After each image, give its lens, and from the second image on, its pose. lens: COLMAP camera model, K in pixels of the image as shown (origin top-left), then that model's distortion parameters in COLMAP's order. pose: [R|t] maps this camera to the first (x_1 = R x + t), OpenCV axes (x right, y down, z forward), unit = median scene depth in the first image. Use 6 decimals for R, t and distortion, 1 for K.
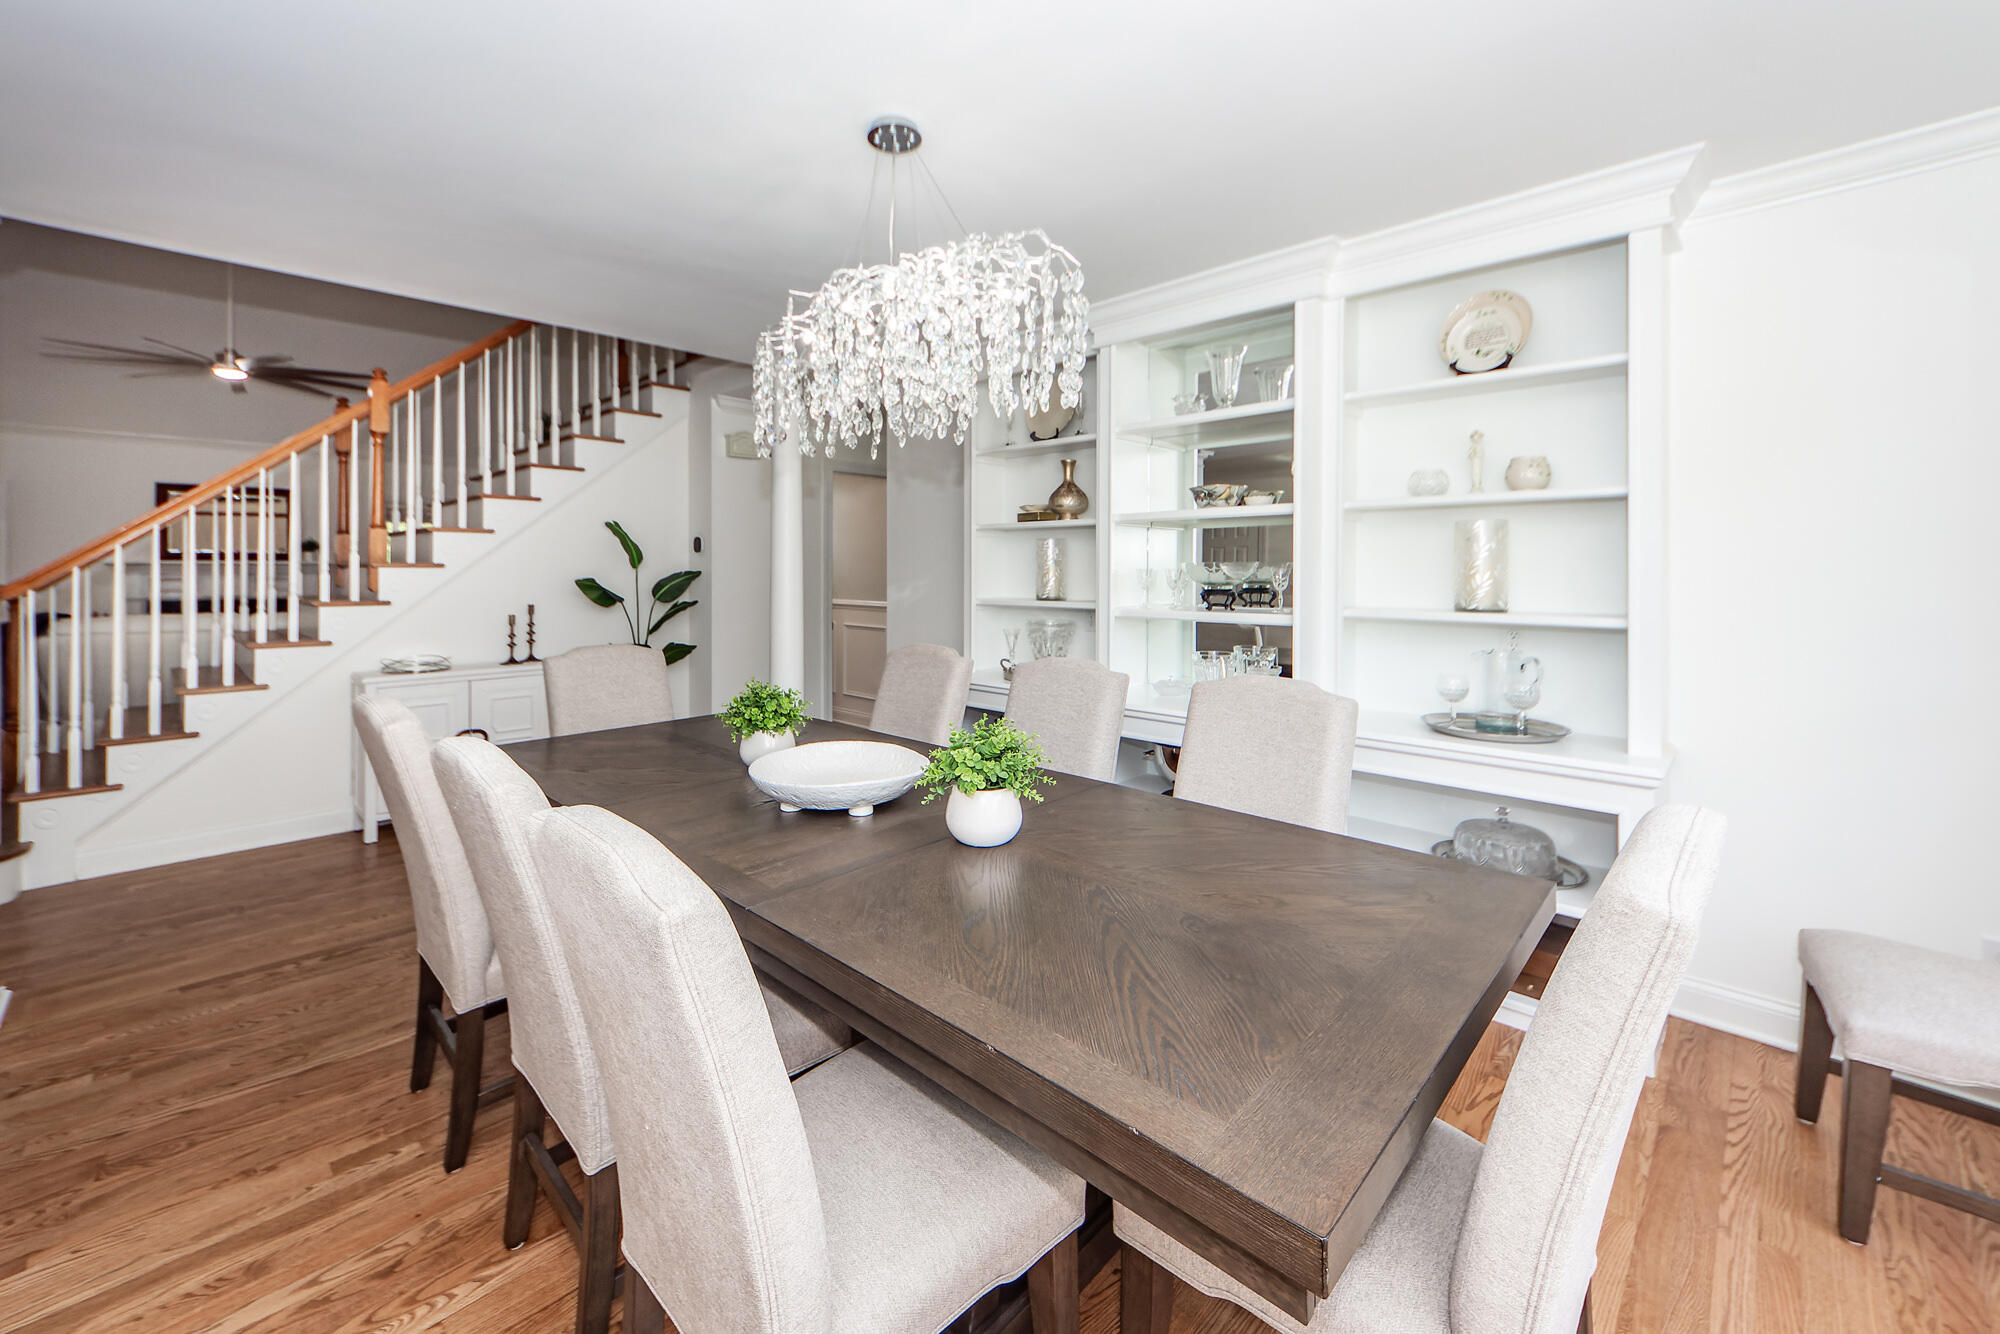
lens RADIAL K [[799.3, 0, 997.8], [0, 799.3, 590.9], [0, 0, 1]] dist [0.021006, -0.009990]
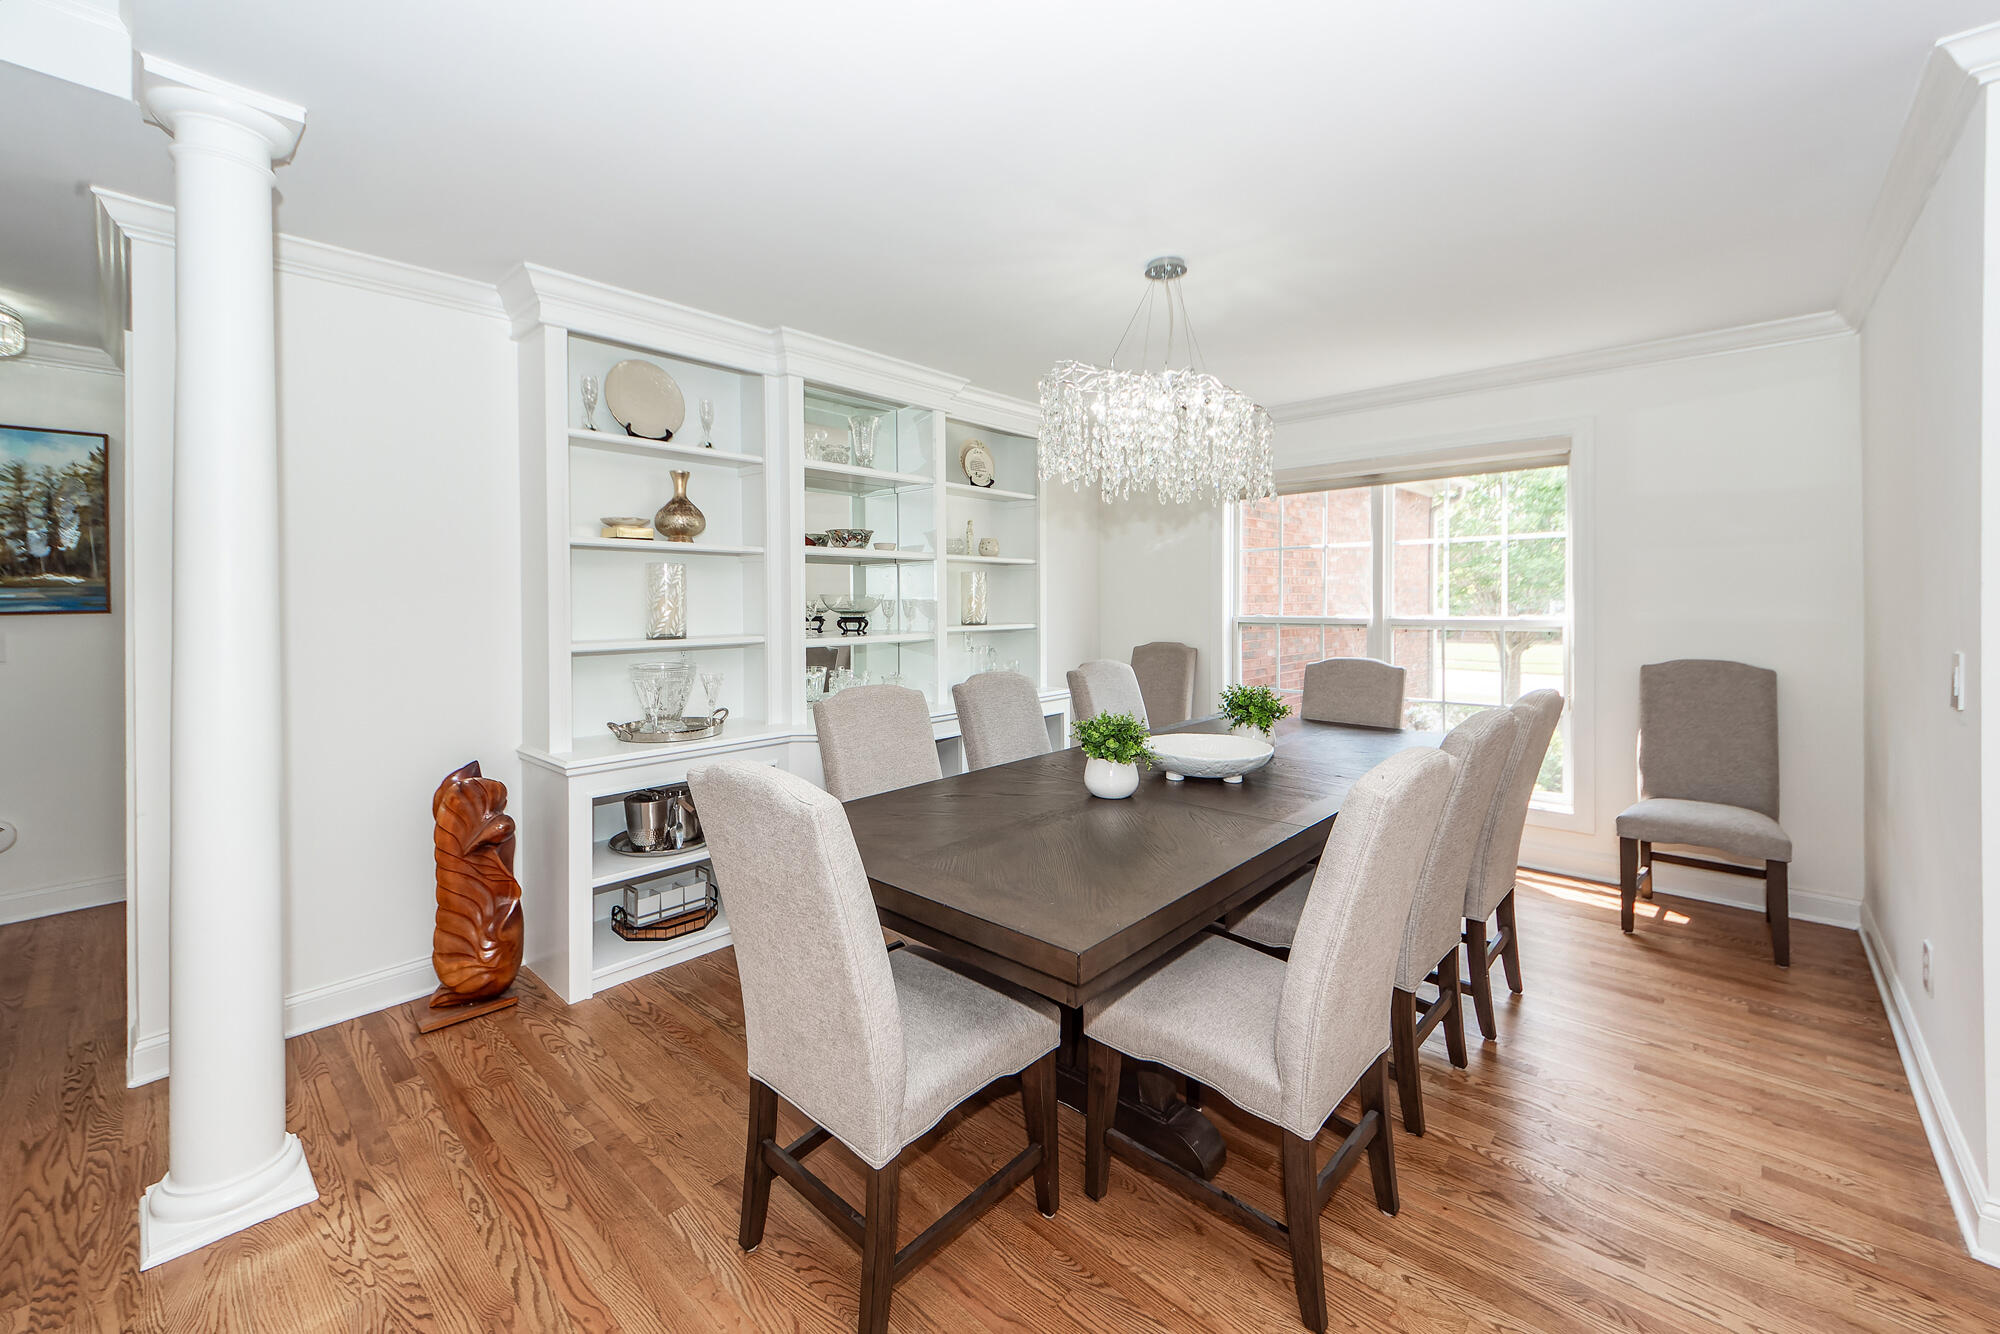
lens RADIAL K [[799.3, 0, 997.8], [0, 799.3, 590.9], [0, 0, 1]] dist [0.021006, -0.009990]
pose [[-0.022570, 0.017362, 0.999594, -0.889876], [0.039943, 0.999067, -0.016451, -0.012433], [-0.998947, 0.039555, -0.023243, 0.794212]]
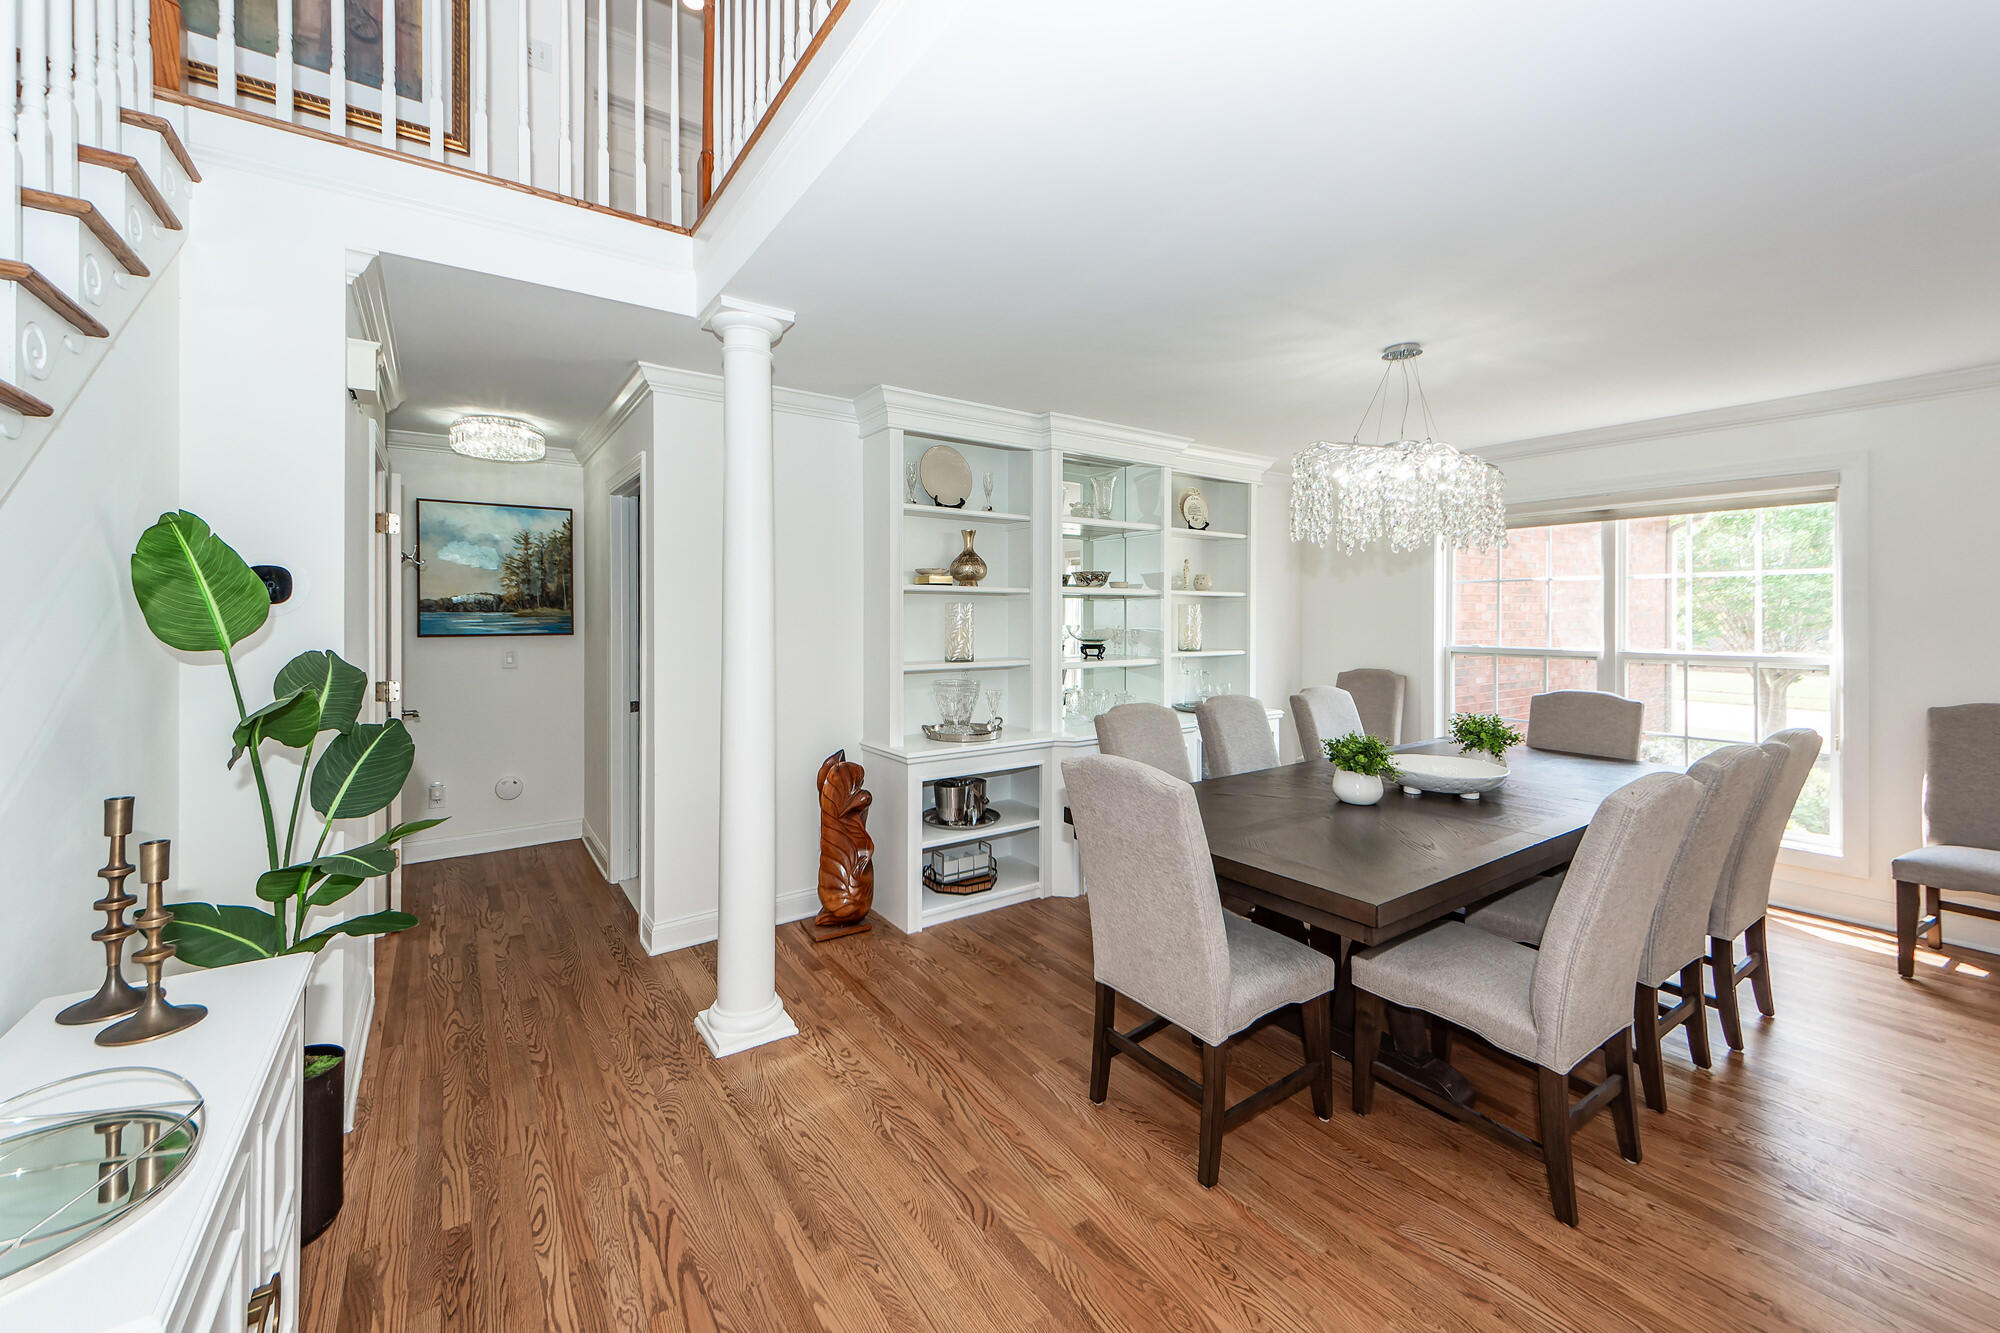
lens RADIAL K [[773.9, 0, 968.6], [0, 773.9, 607.8], [0, 0, 1]] dist [0.009782, -0.003318]
pose [[0.212140, 0.018179, 0.977070, -1.070570], [0.032284, 0.999151, -0.025599, -0.036877], [-0.976706, 0.036974, 0.211373, 0.902433]]
